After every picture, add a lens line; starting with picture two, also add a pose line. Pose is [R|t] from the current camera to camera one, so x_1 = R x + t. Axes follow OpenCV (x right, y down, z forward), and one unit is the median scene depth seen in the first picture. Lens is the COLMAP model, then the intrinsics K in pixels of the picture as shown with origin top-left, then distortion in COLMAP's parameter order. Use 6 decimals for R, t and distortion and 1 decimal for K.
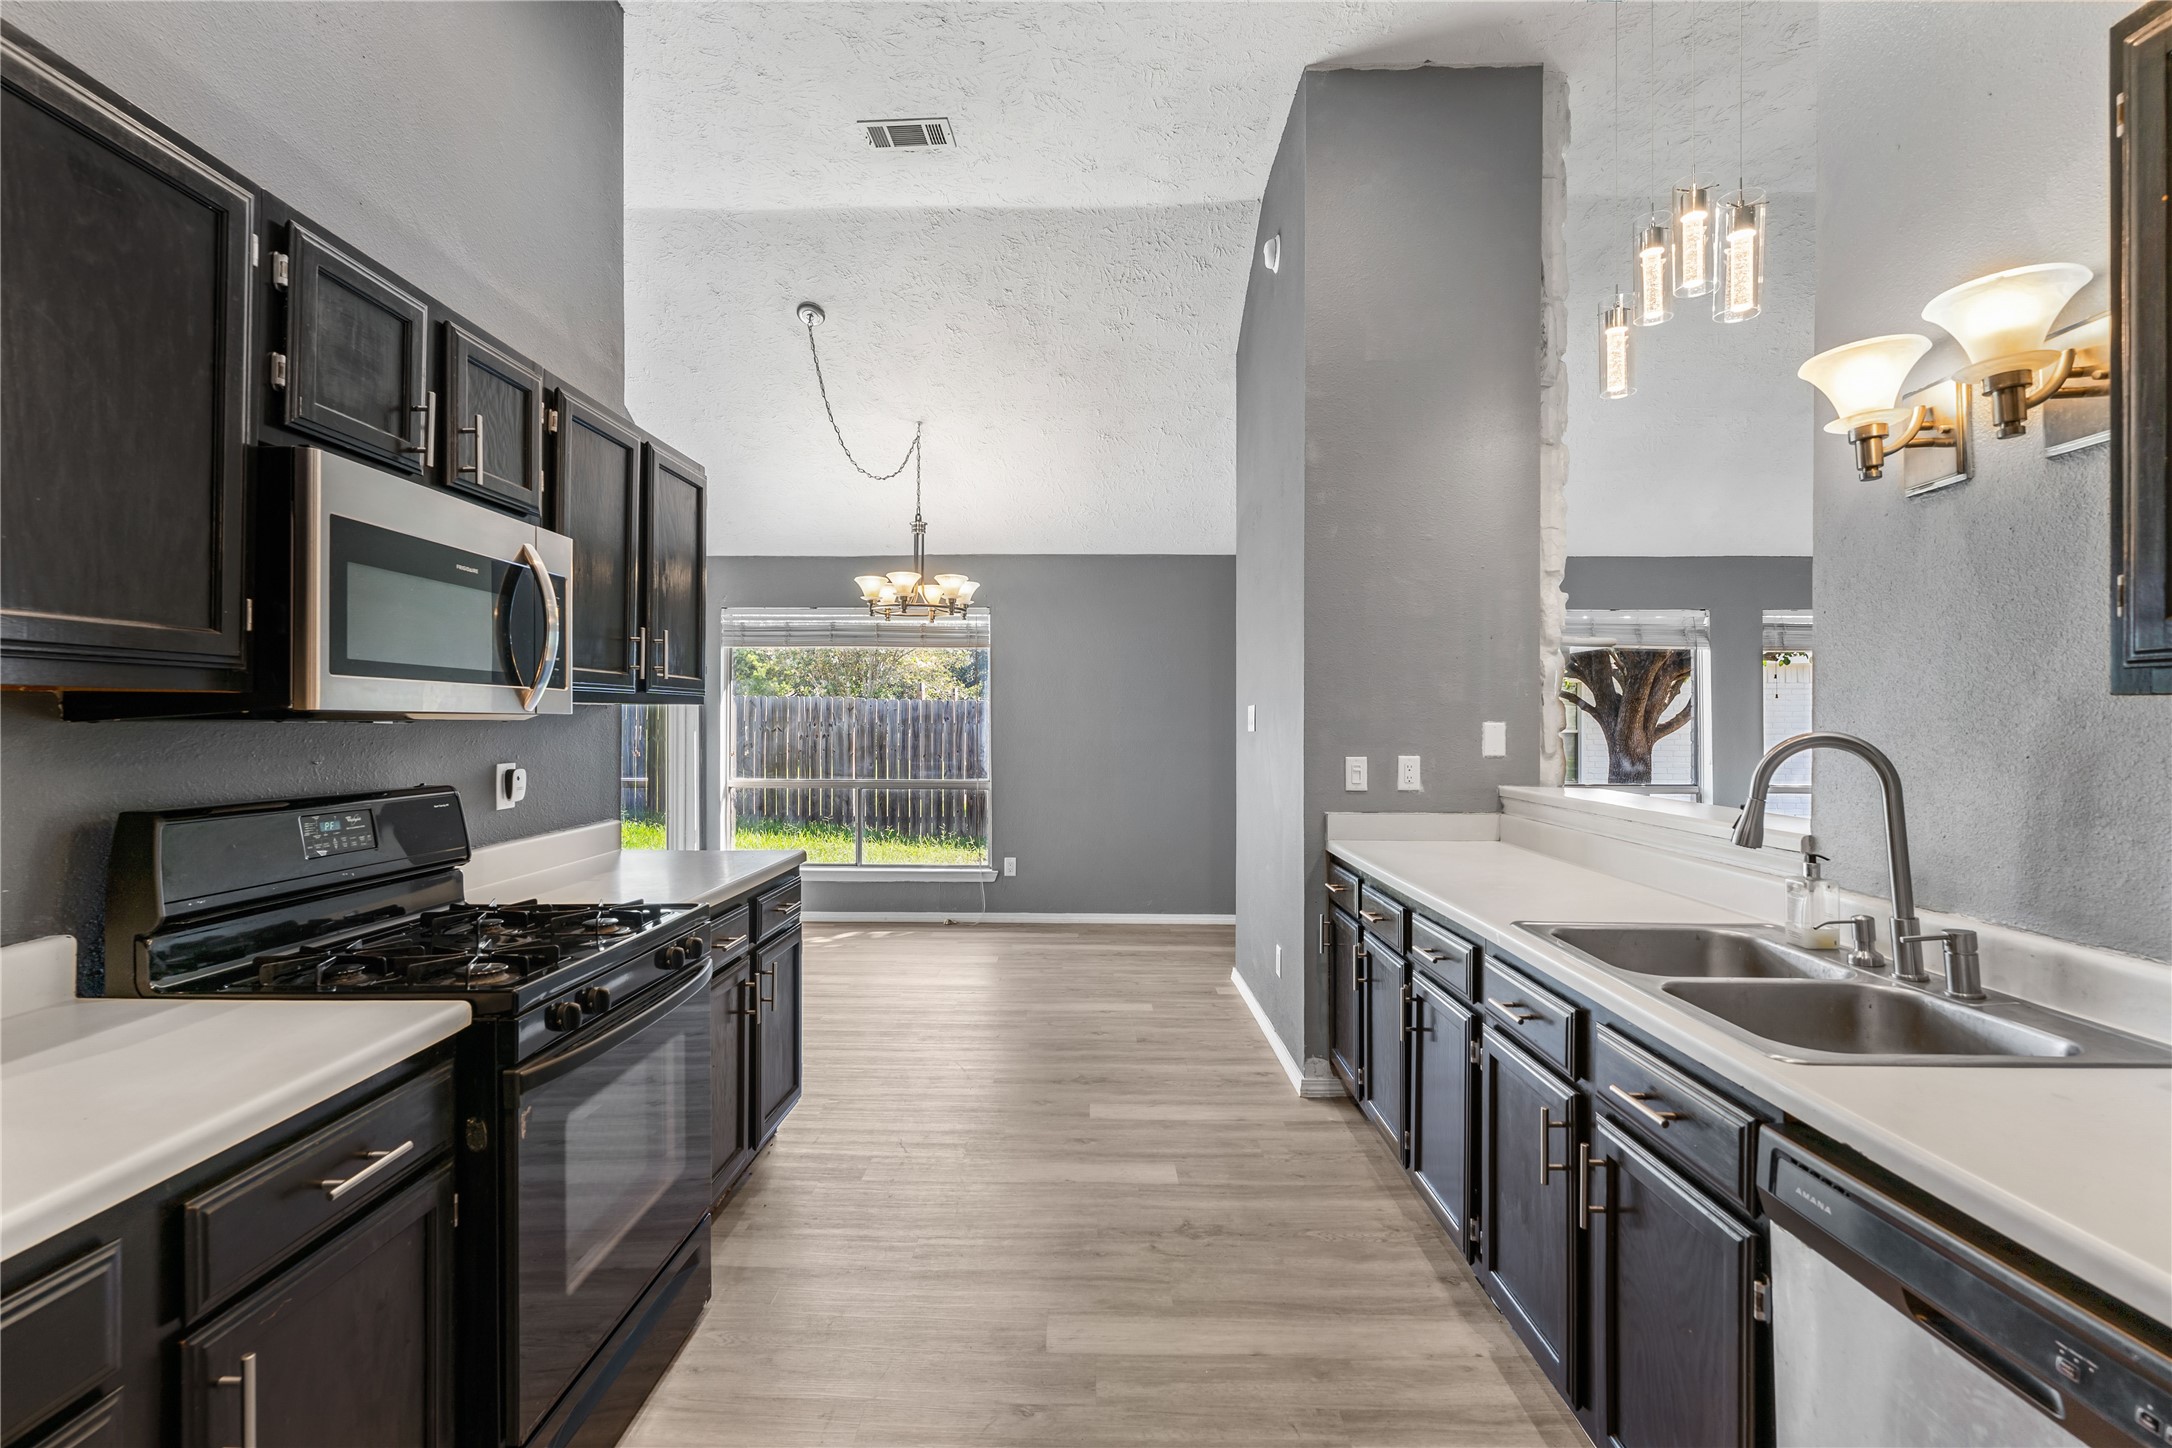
lens RADIAL K [[975.3, 0, 1078.5], [0, 975.3, 728.8], [0, 0, 1]] dist [-0.002539, -0.000381]
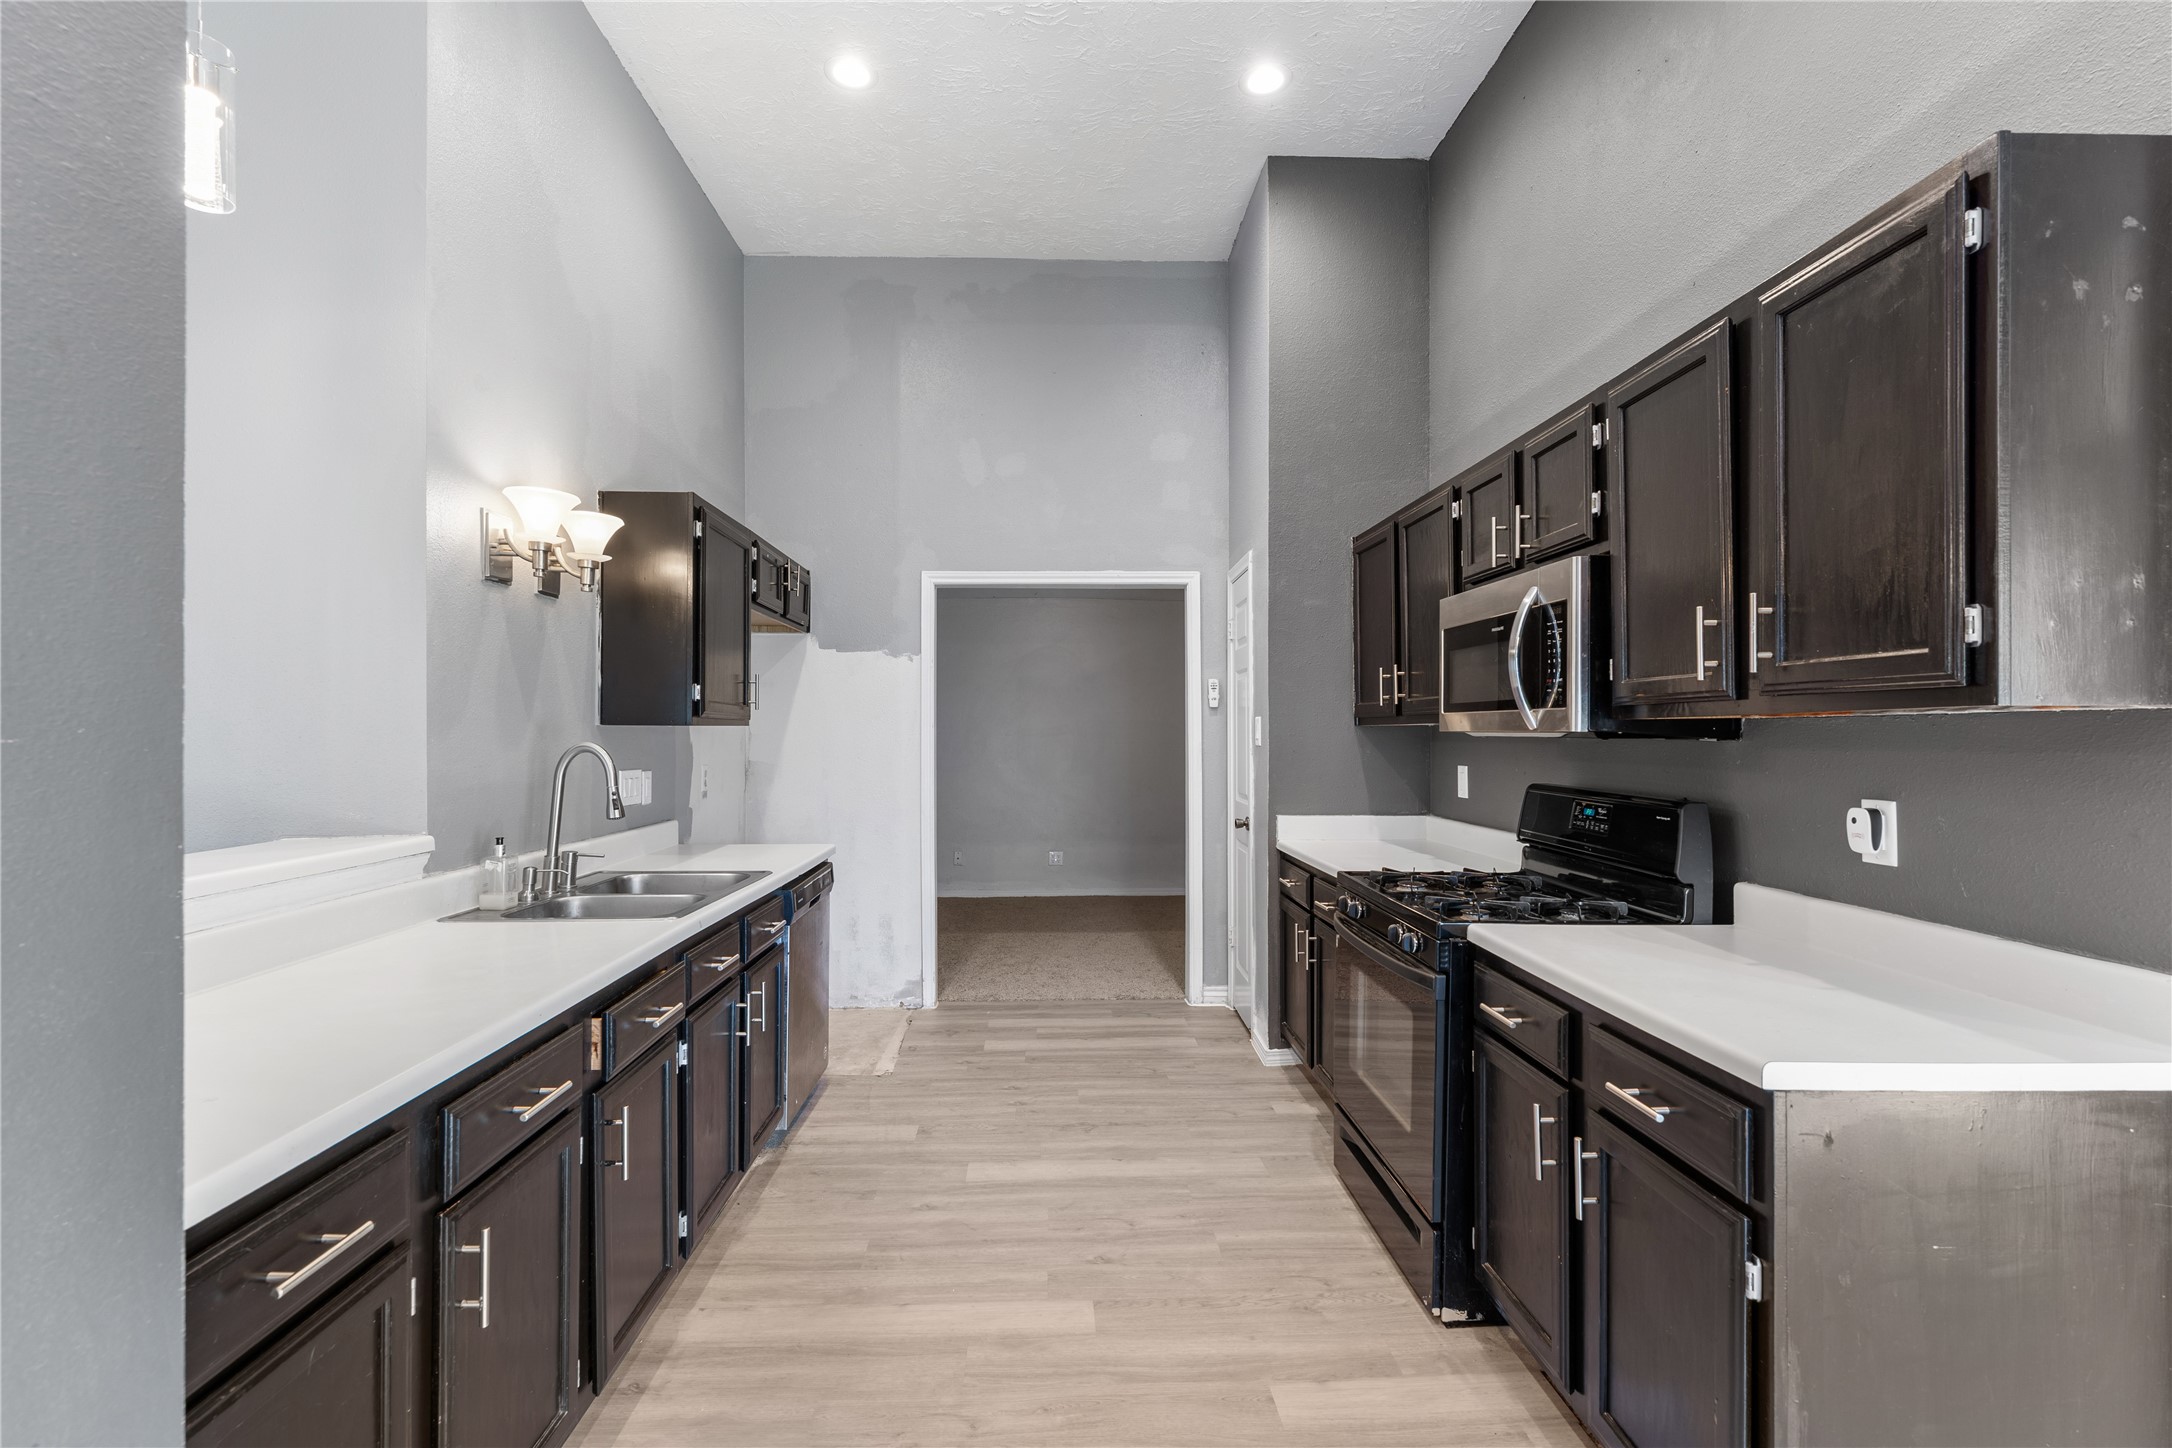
lens RADIAL K [[975.3, 0, 1078.5], [0, 975.3, 728.8], [0, 0, 1]] dist [-0.002539, -0.000381]
pose [[-0.998754, -0.000938, -0.049904, 0.035877], [-0.001341, 0.999967, 0.008055, -0.025906], [0.049895, 0.008112, -0.998722, 1.971467]]
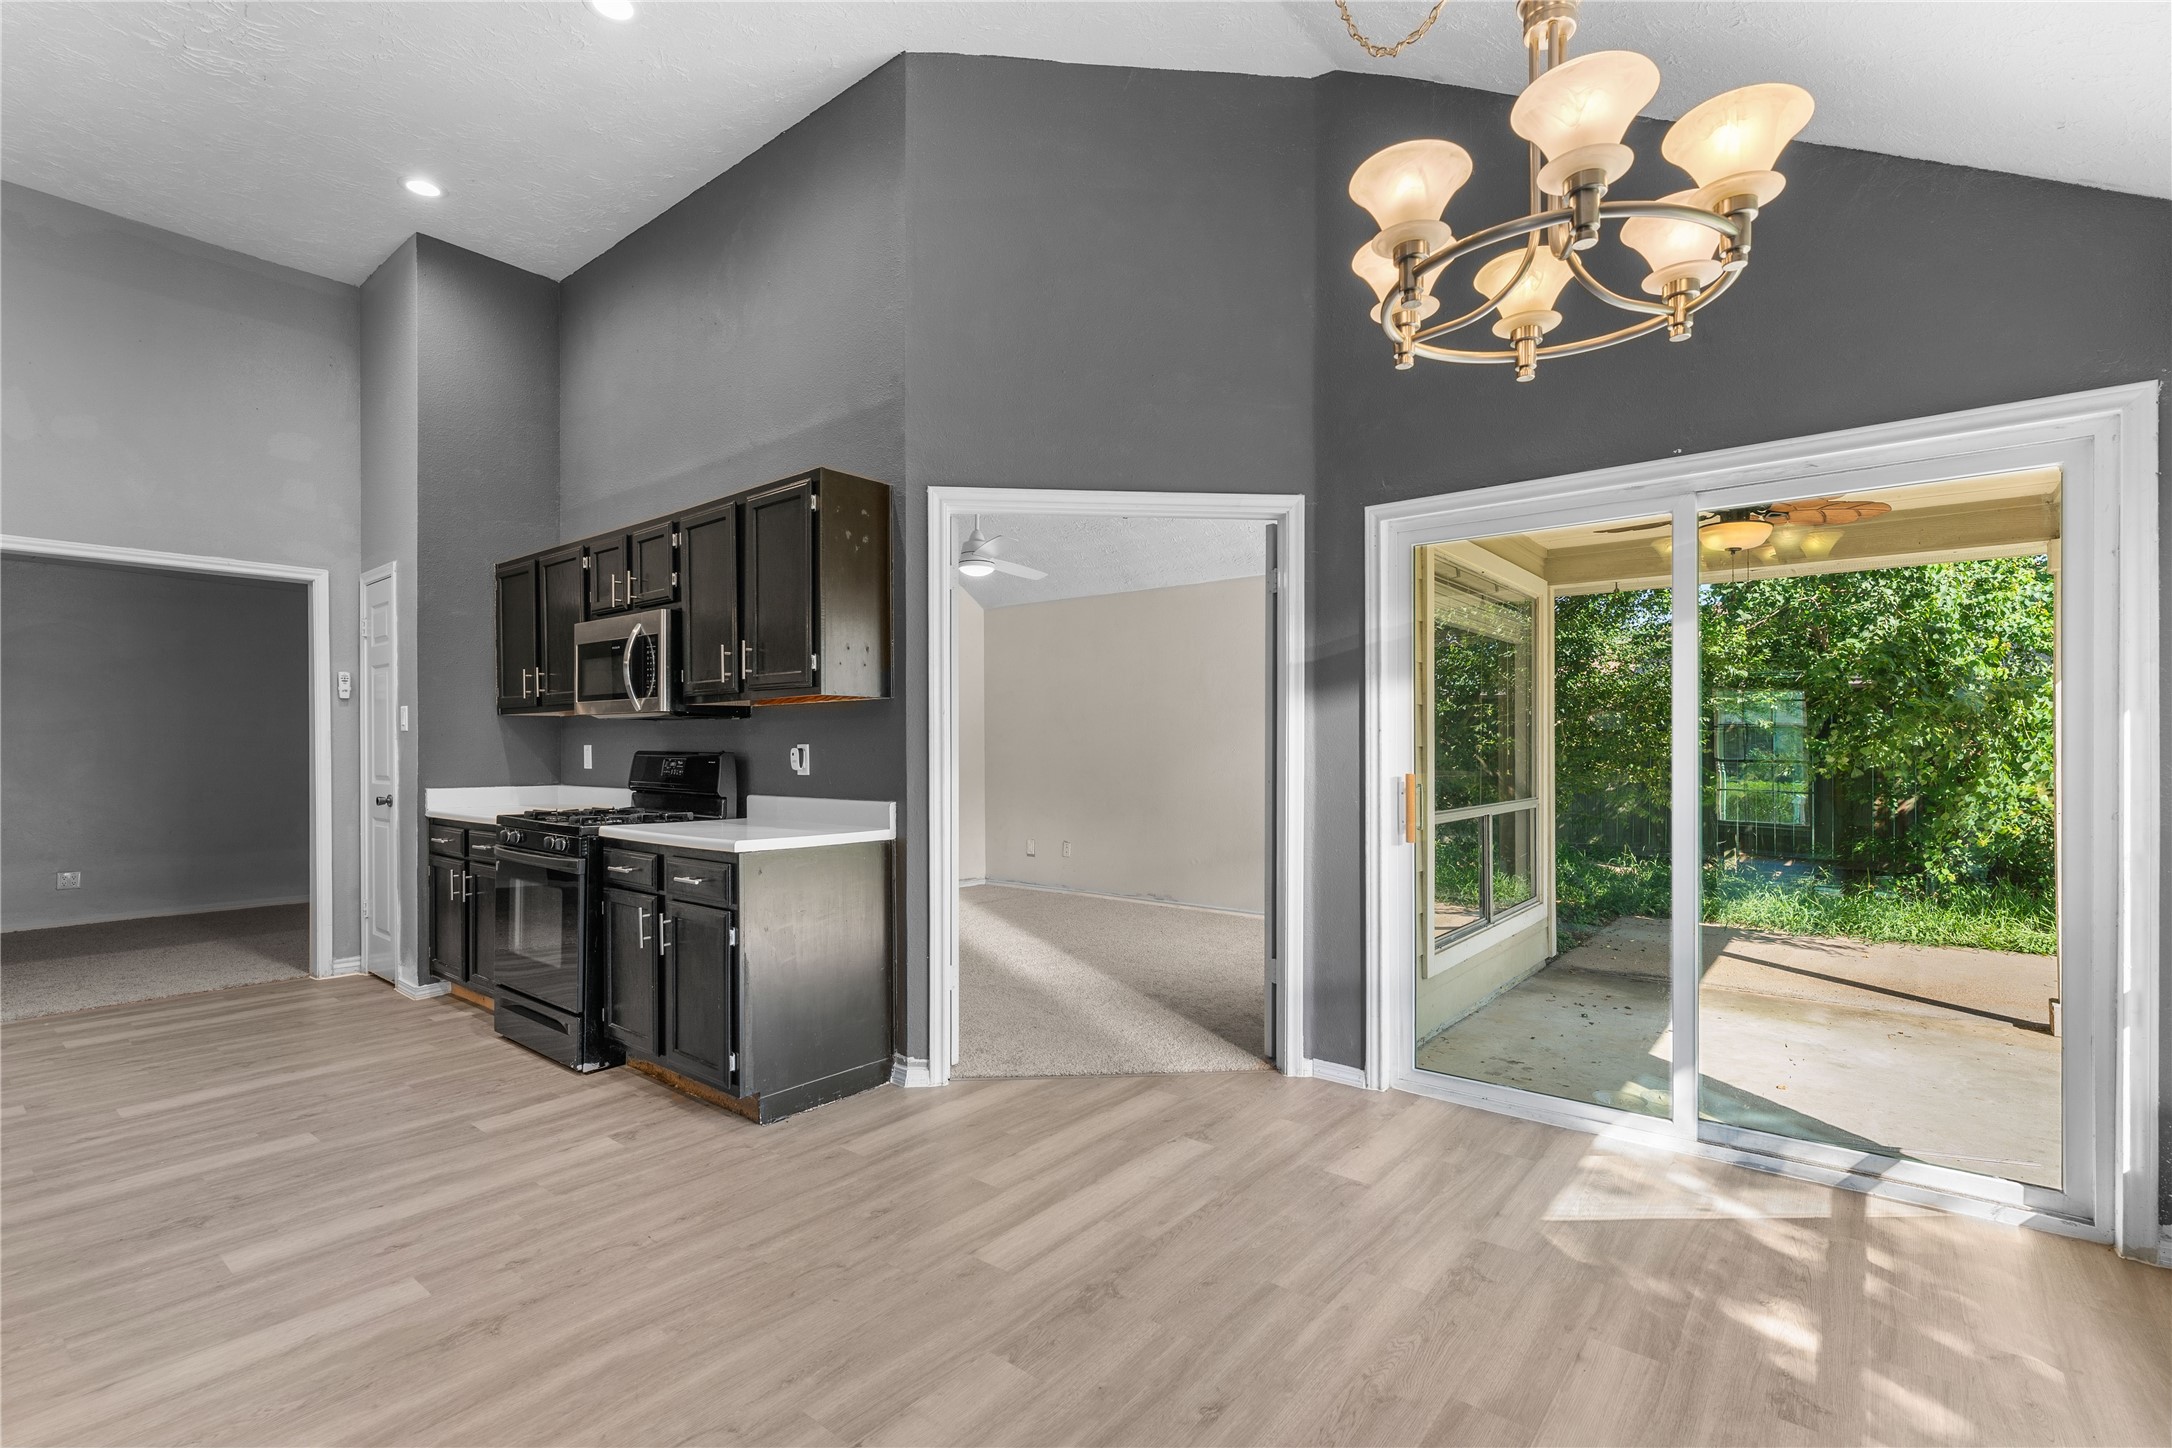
lens RADIAL K [[990.2, 0, 1082.8], [0, 990.2, 753.6], [0, 0, 1]] dist [-0.002817, -0.000530]
pose [[-0.616825, 0.003074, -0.787094, 0.392327], [-0.008245, 0.999912, 0.010367, 0.034816], [0.787057, 0.012884, -0.616745, 2.655440]]
